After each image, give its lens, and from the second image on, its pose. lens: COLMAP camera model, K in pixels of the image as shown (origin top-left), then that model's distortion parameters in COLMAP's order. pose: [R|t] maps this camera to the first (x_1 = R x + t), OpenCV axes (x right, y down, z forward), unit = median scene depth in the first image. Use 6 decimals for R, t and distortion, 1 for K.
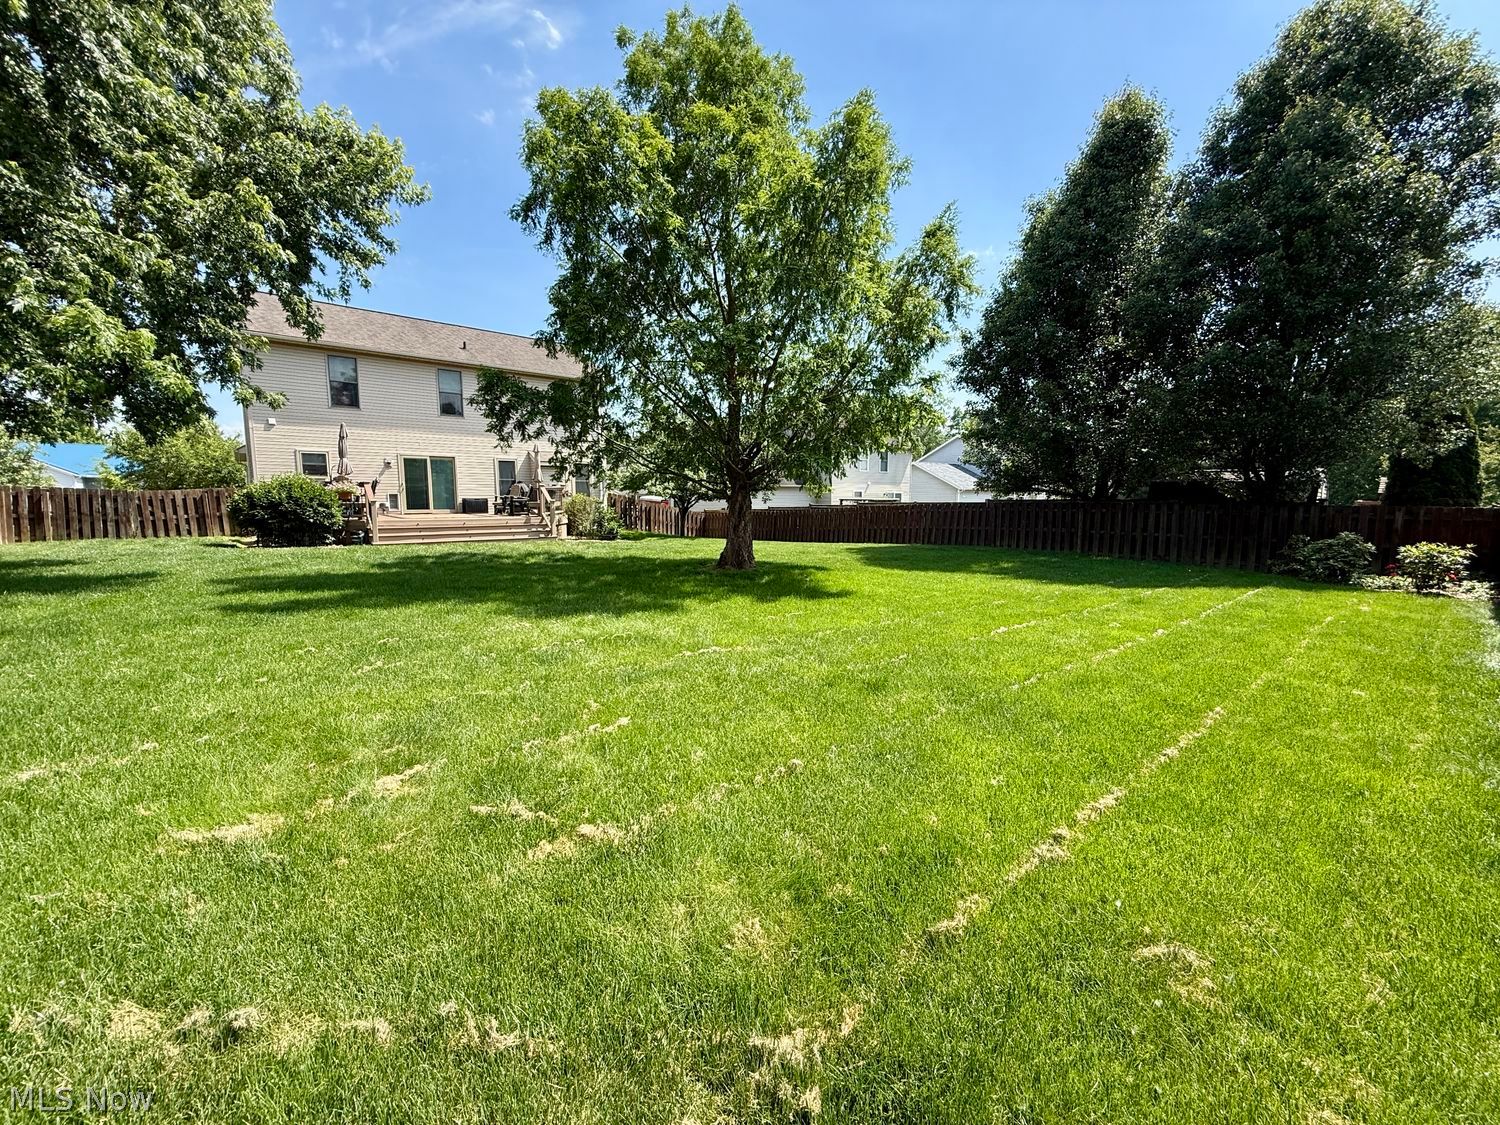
lens RADIAL K [[597.0, 0, 747.2], [0, 597.0, 561.4], [0, 0, 1]] dist [0.000164, 0.000148]
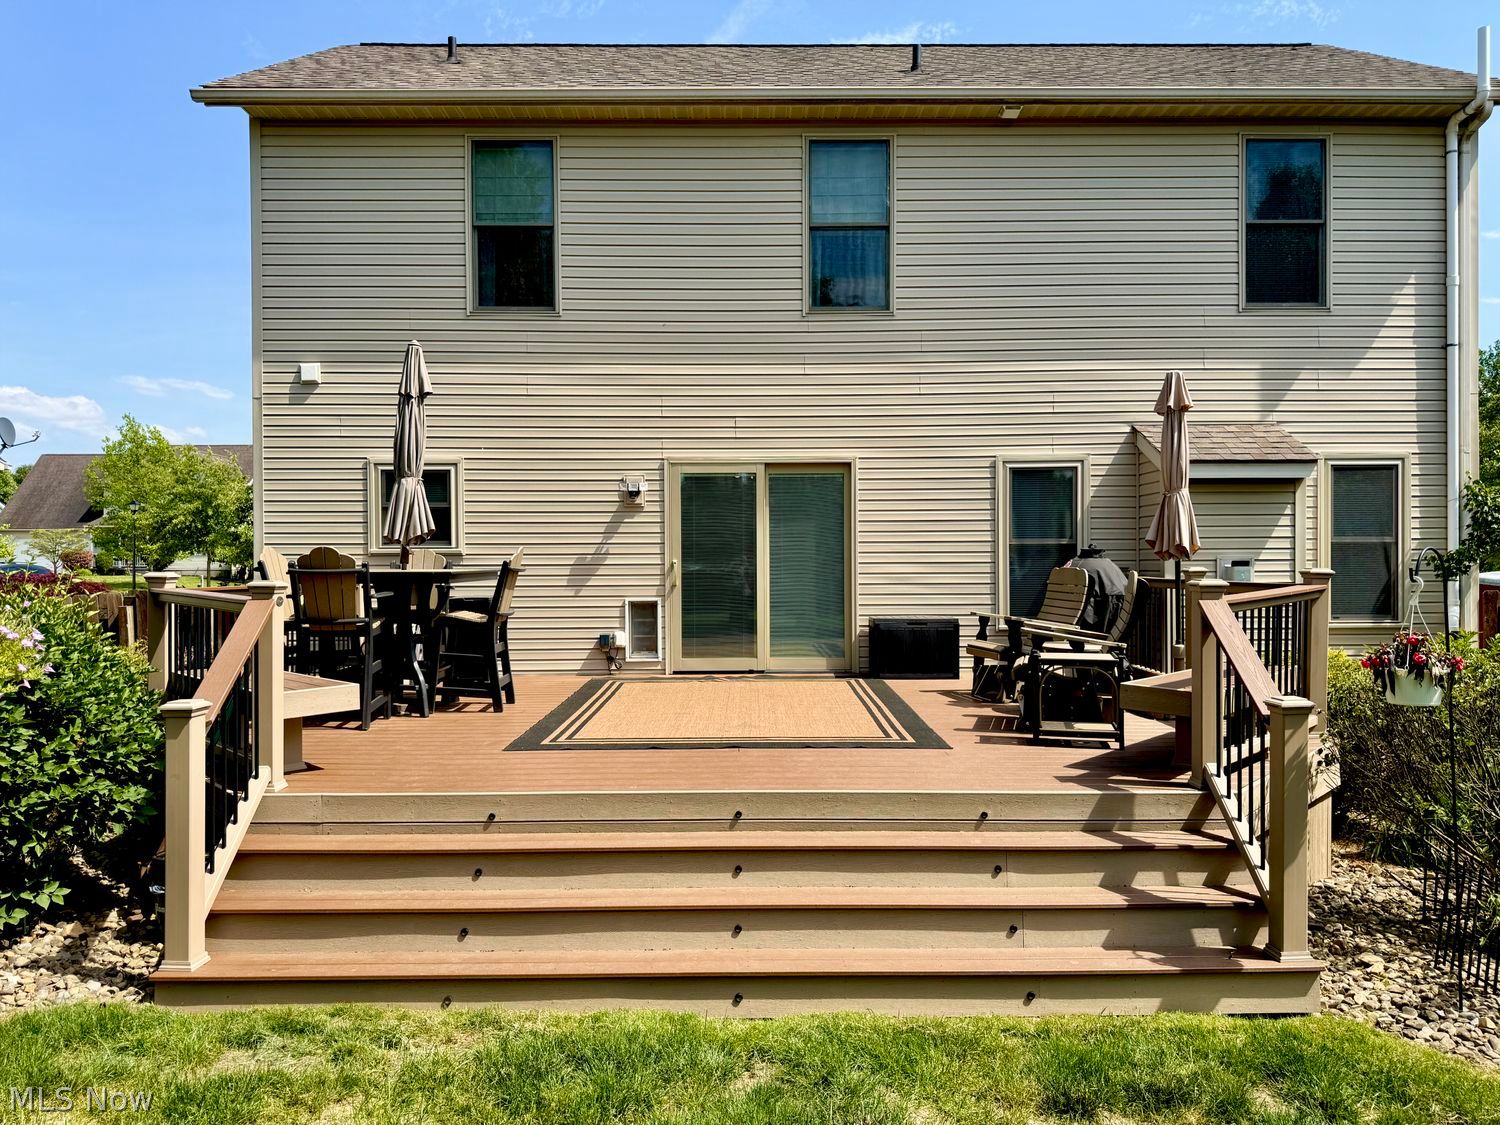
lens RADIAL K [[1049.5, 0, 746.9], [0, 1049.5, 560.3], [0, 0, 1]] dist [0.039971, -0.034900]
pose [[0.761418, -0.004850, -0.648243, -0.229758], [-0.068554, 0.993762, -0.087957, -0.089593], [0.644626, 0.111412, 0.756336, 0.638619]]
